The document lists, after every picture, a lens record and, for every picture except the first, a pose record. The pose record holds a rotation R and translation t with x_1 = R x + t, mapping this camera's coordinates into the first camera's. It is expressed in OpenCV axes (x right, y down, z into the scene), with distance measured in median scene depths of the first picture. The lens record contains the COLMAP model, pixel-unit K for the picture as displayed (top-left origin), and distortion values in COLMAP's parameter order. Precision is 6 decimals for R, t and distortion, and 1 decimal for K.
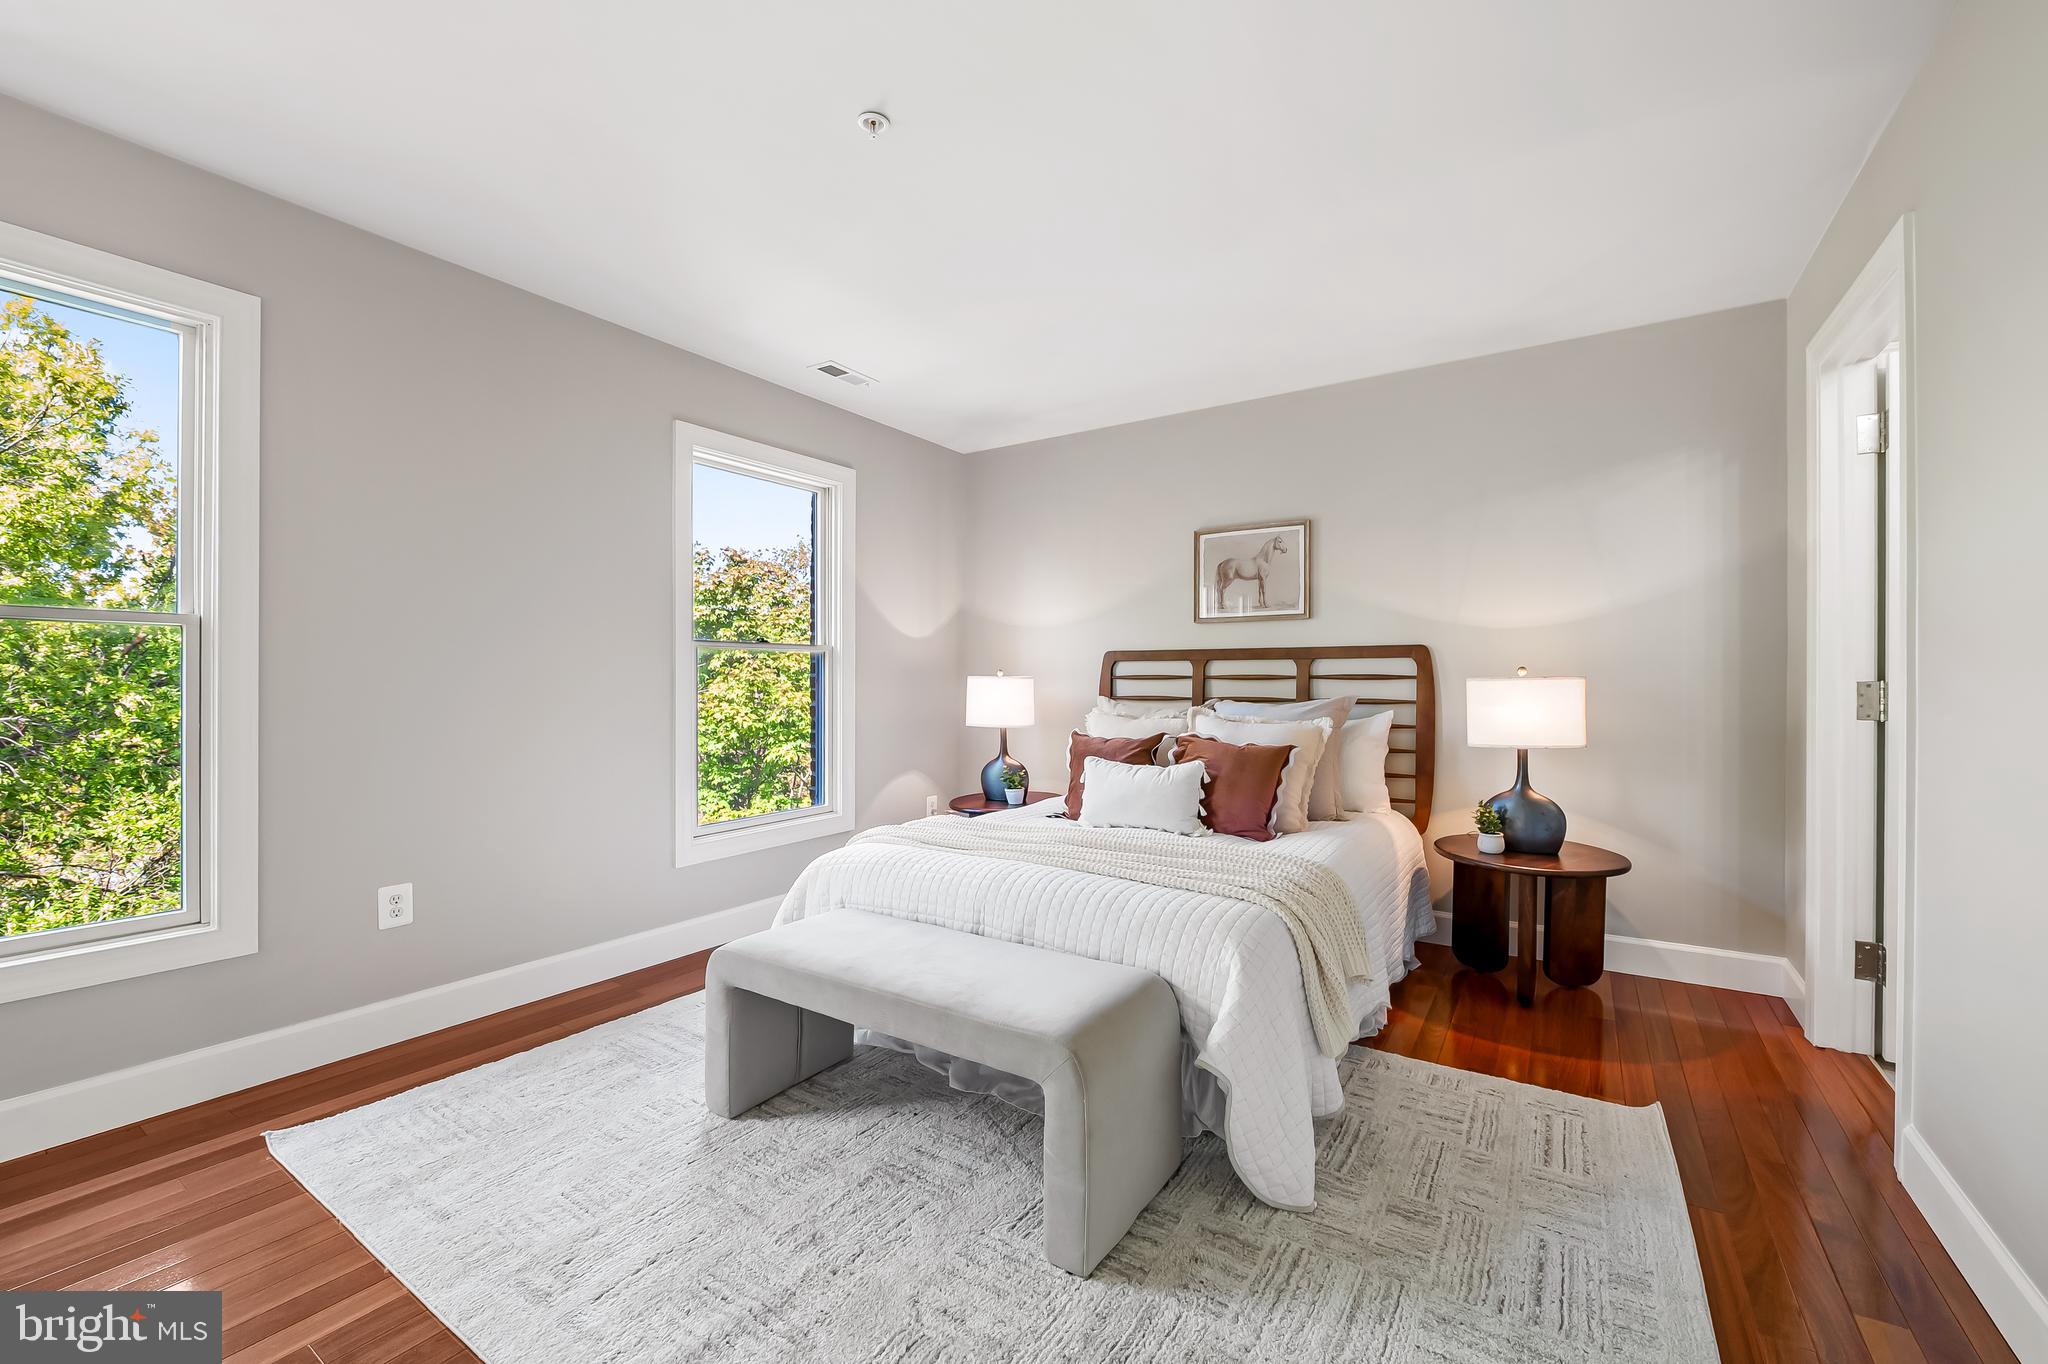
lens RADIAL K [[828.4, 0, 1024.1], [0, 828.4, 683.4], [0, 0, 1]] dist [-0.003742, -0.000458]
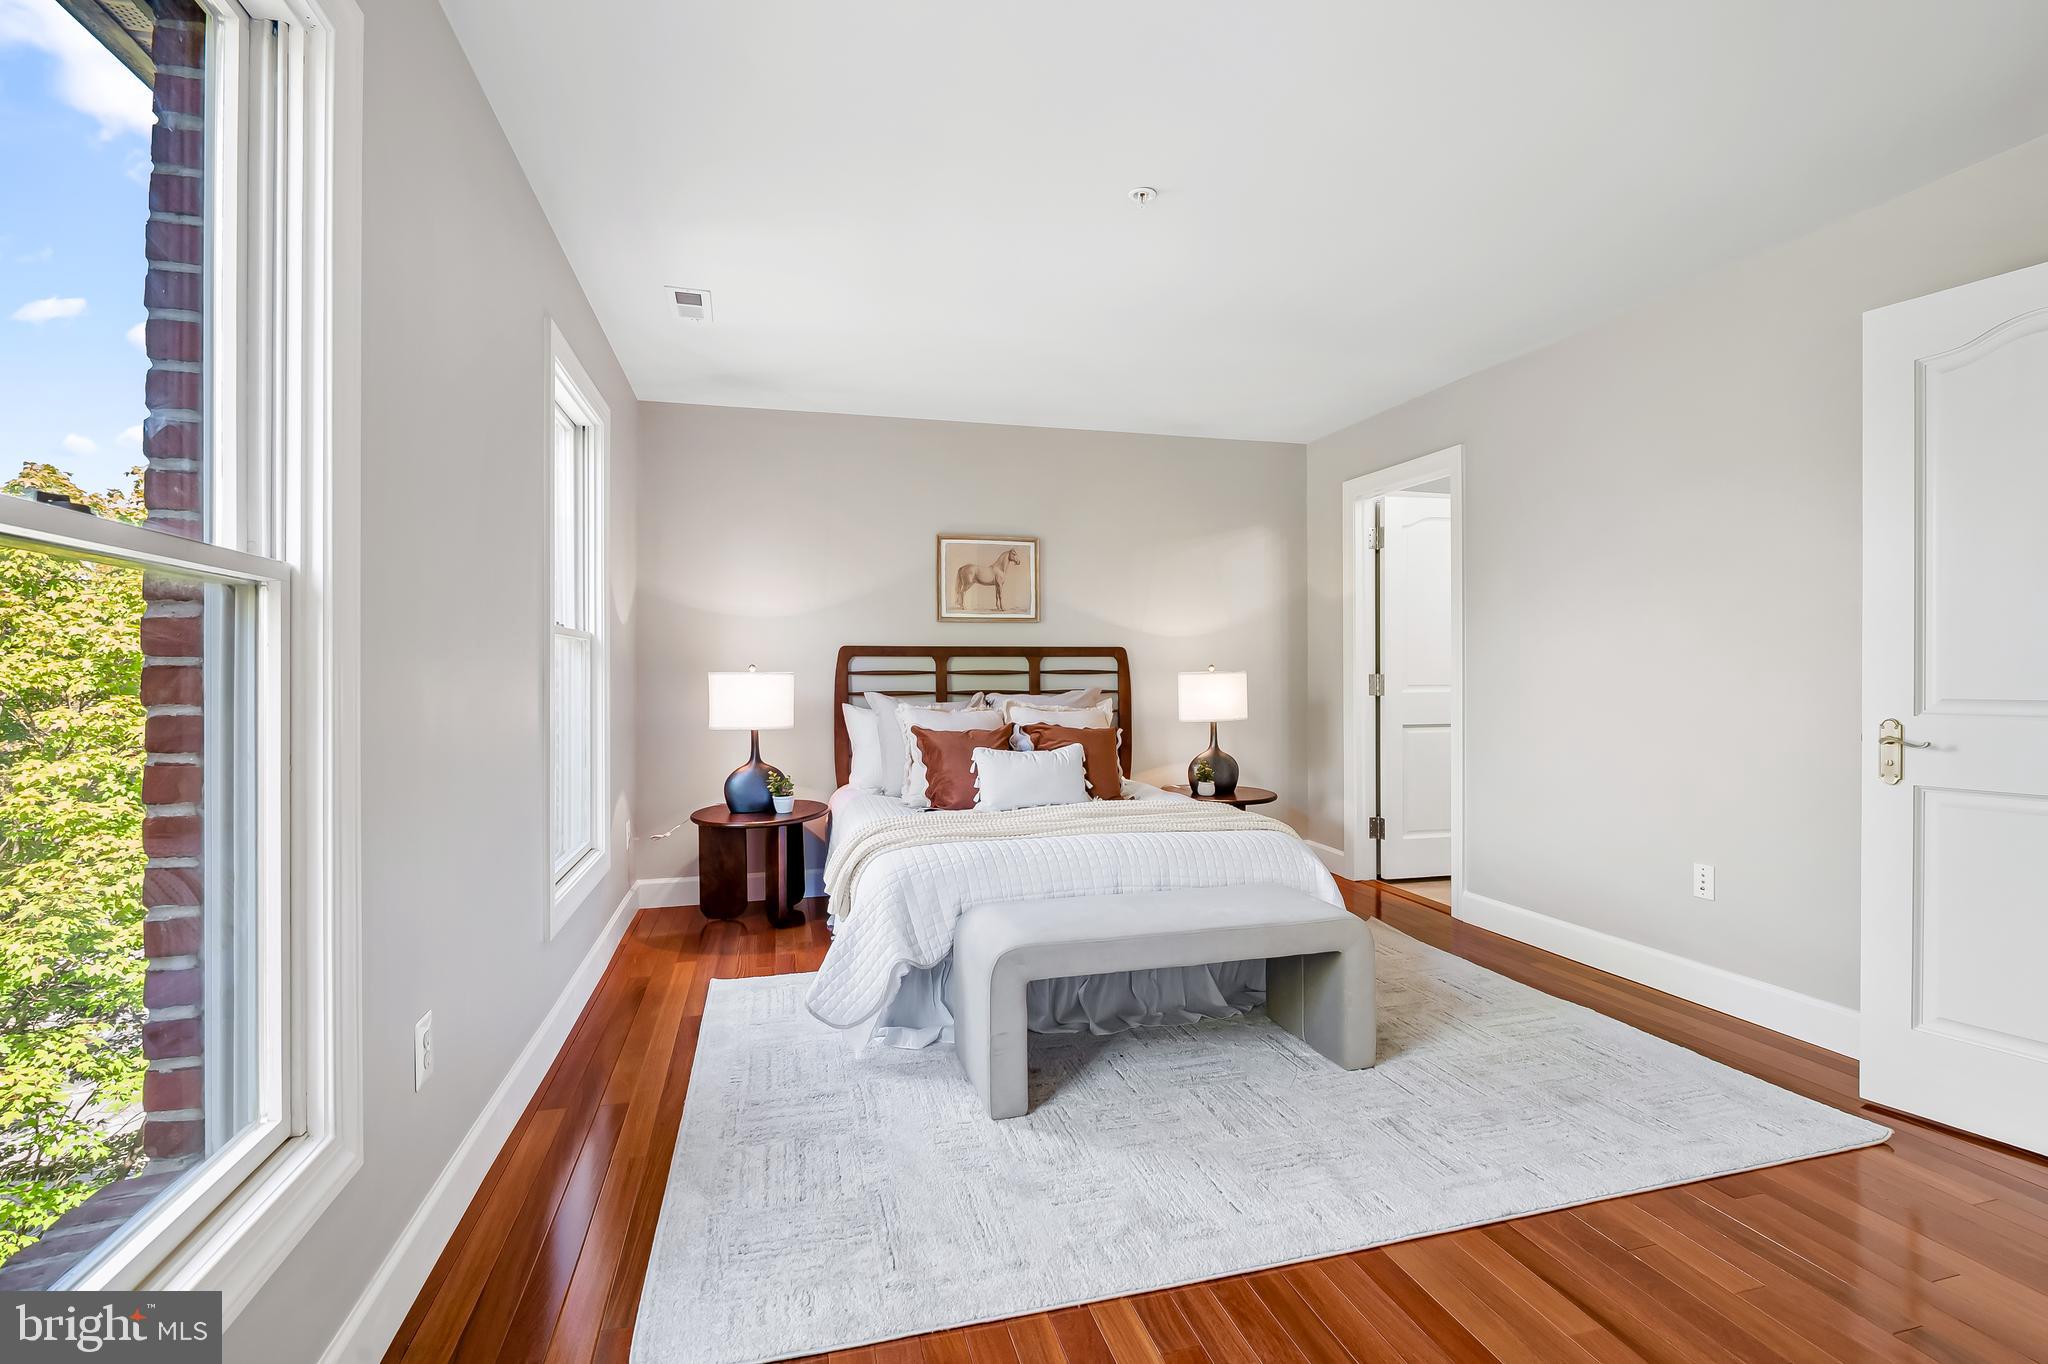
lens RADIAL K [[936.6, 0, 1024.0], [0, 936.6, 673.1], [0, 0, 1]] dist [-0.004132, -0.000081]
pose [[0.659378, -0.002839, 0.751806, -0.662438], [0.007666, 0.999966, -0.002947, -0.002685], [-0.751773, 0.007706, 0.659377, 0.137803]]
